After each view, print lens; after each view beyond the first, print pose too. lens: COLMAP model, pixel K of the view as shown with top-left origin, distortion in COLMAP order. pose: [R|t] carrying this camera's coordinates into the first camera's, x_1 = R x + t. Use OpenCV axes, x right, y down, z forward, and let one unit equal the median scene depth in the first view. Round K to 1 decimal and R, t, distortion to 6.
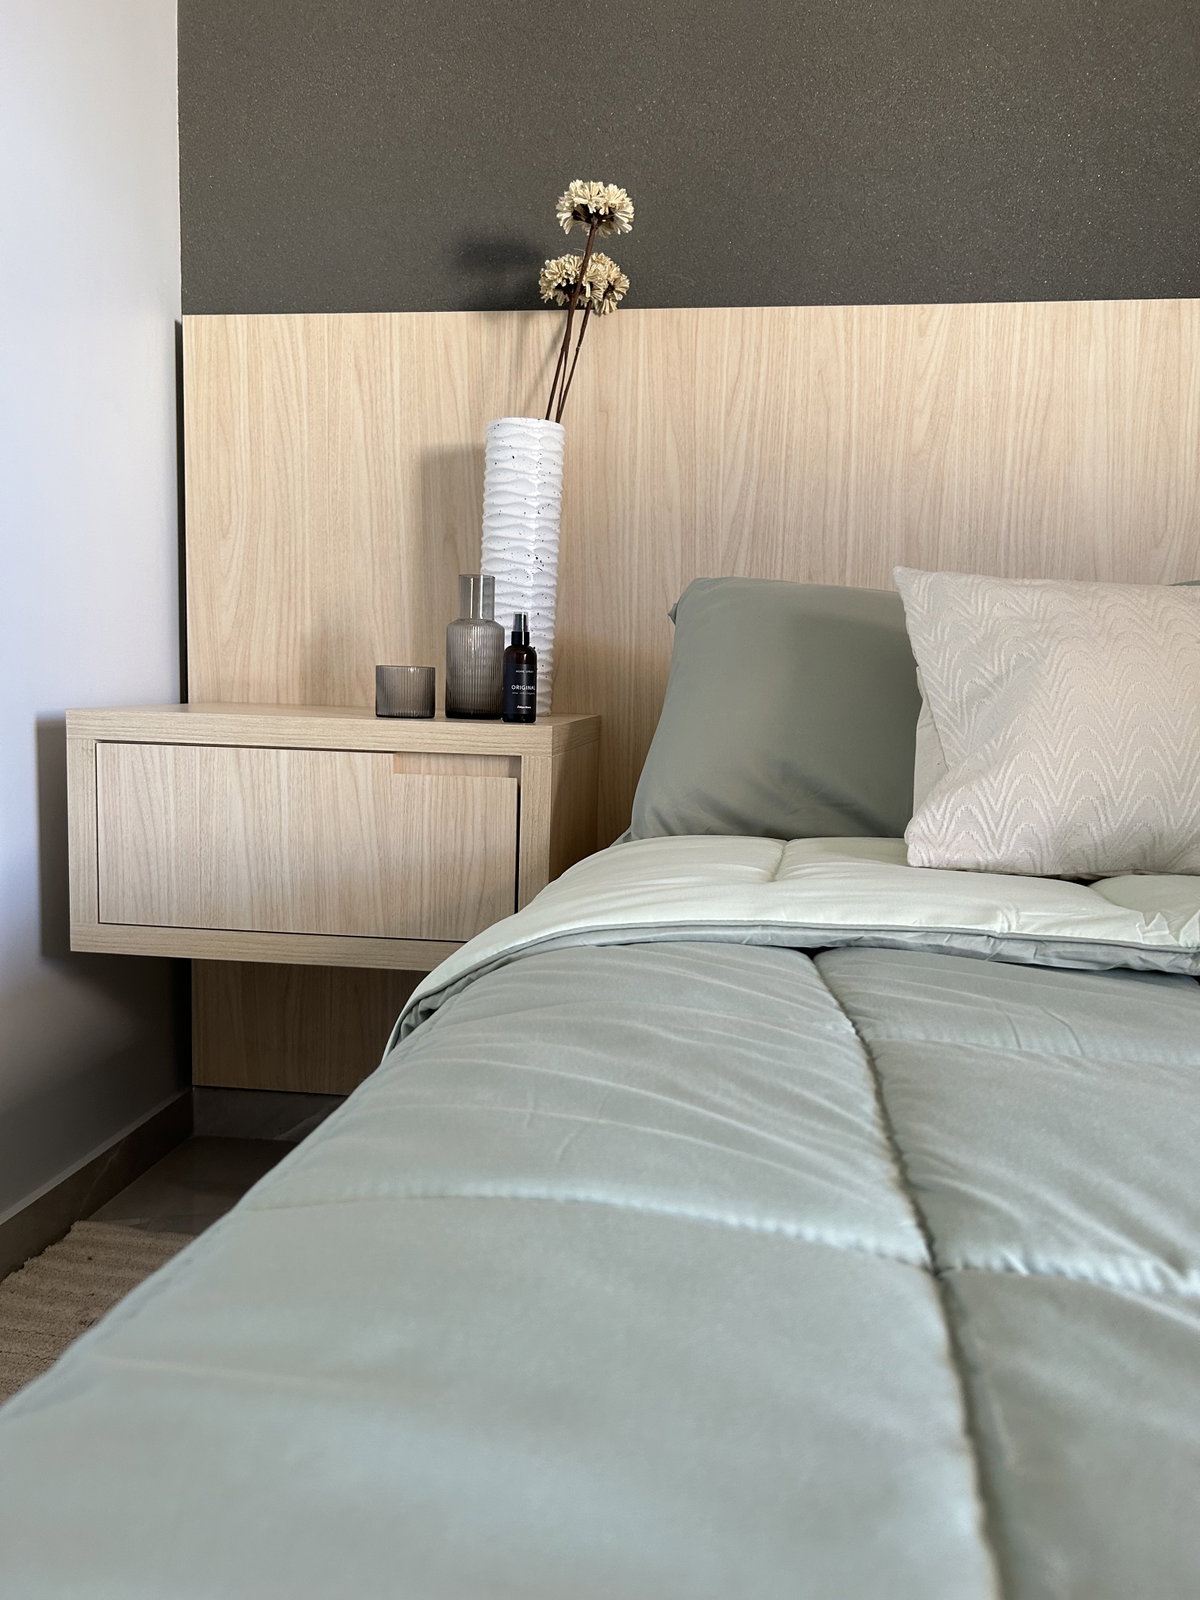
lens RADIAL K [[1213.4, 0, 598.5], [0, 1213.4, 808.9], [0, 0, 1]] dist [0.025497, -0.026570]
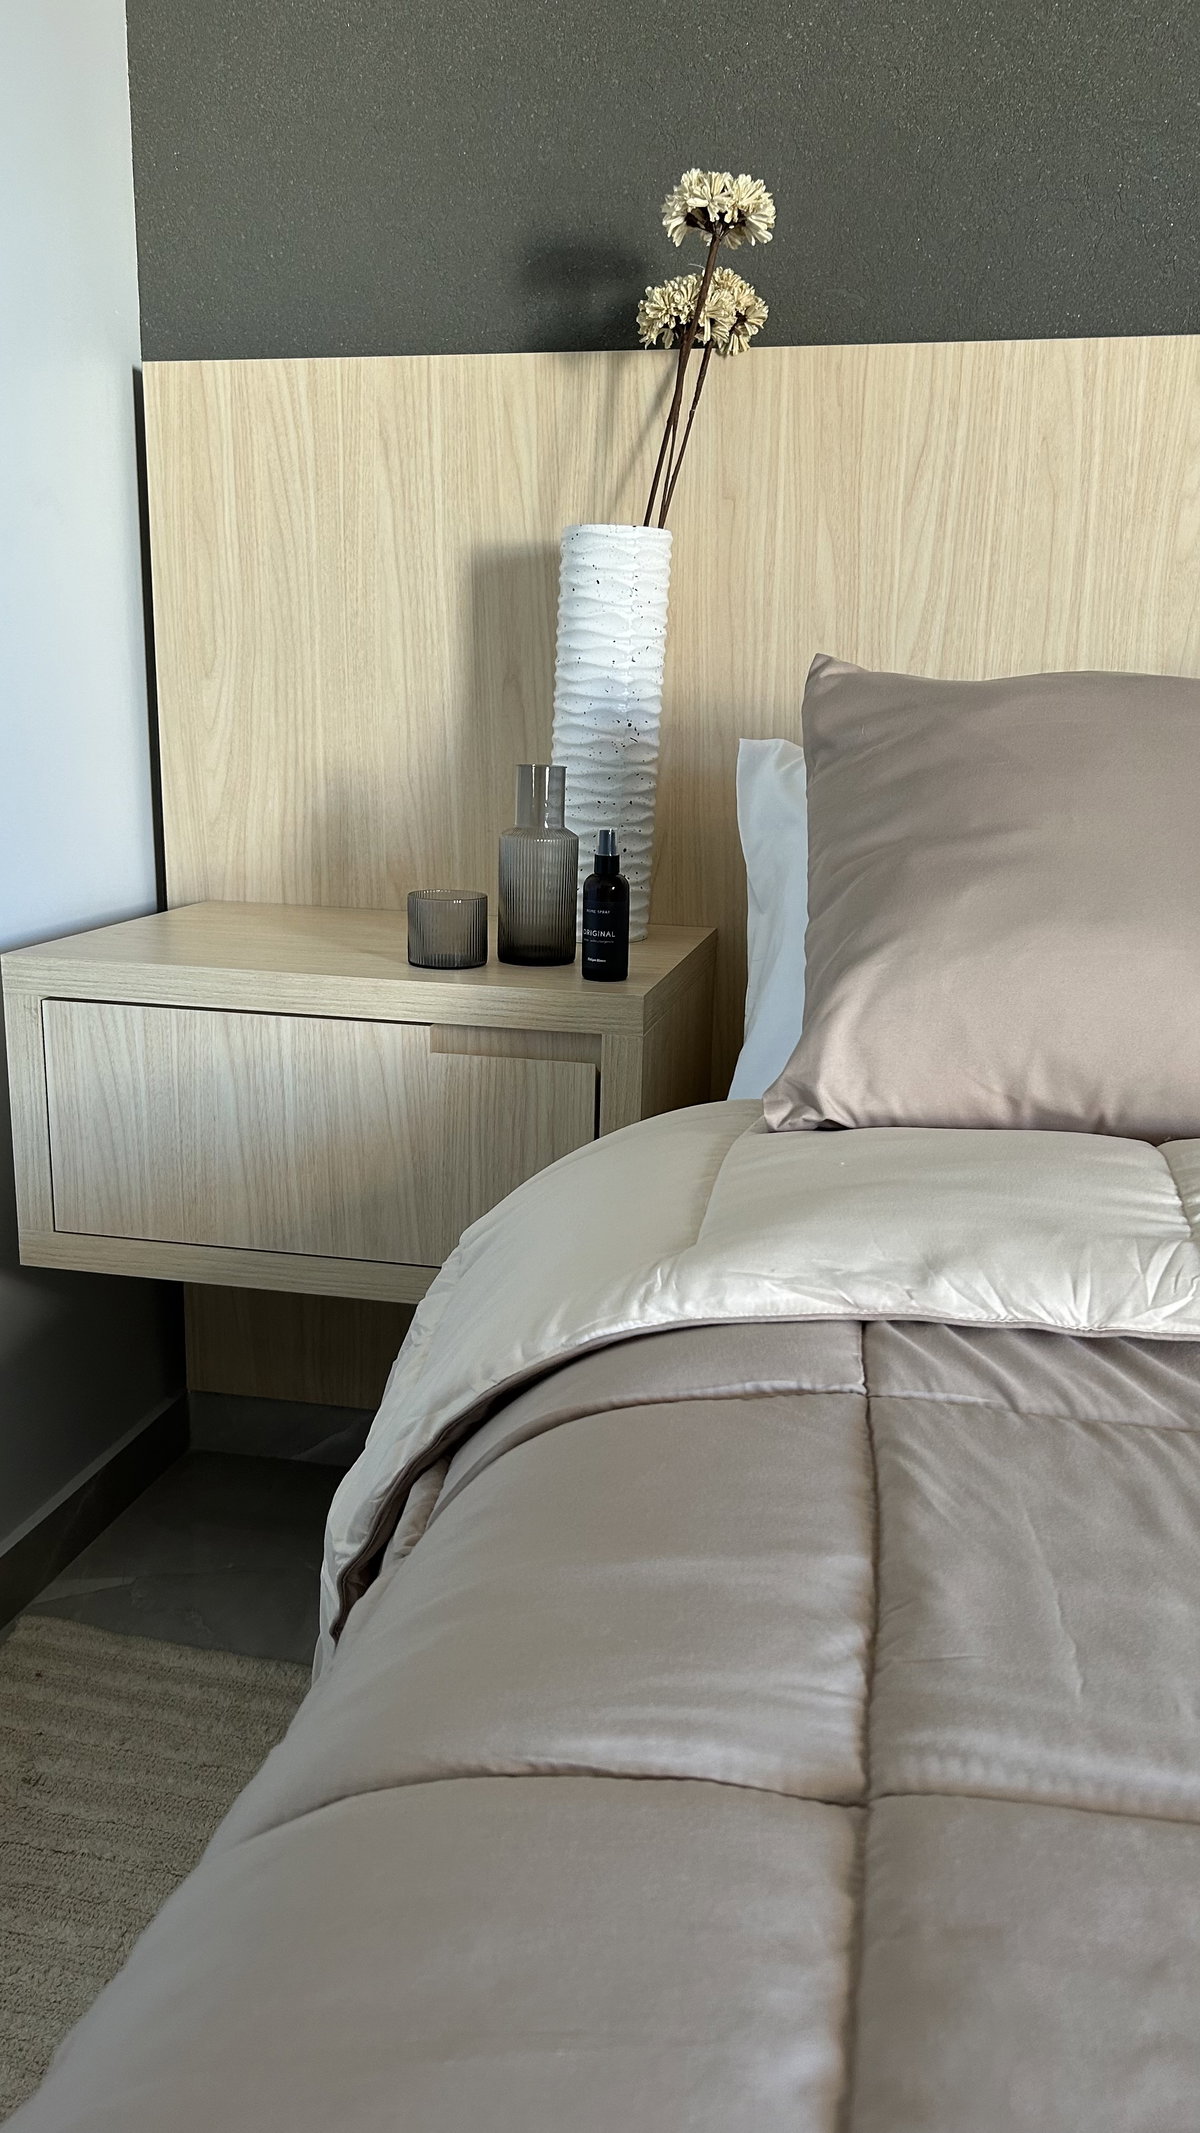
lens RADIAL K [[1614.0, 0, 593.0], [0, 1614.0, 1082.4], [0, 0, 1]] dist [0.032677, -0.037939]
pose [[0.996358, 0.014908, -0.083951, 0.010220], [-0.004366, 0.992226, 0.124375, -0.111893], [0.085153, -0.123556, 0.988677, 0.027786]]
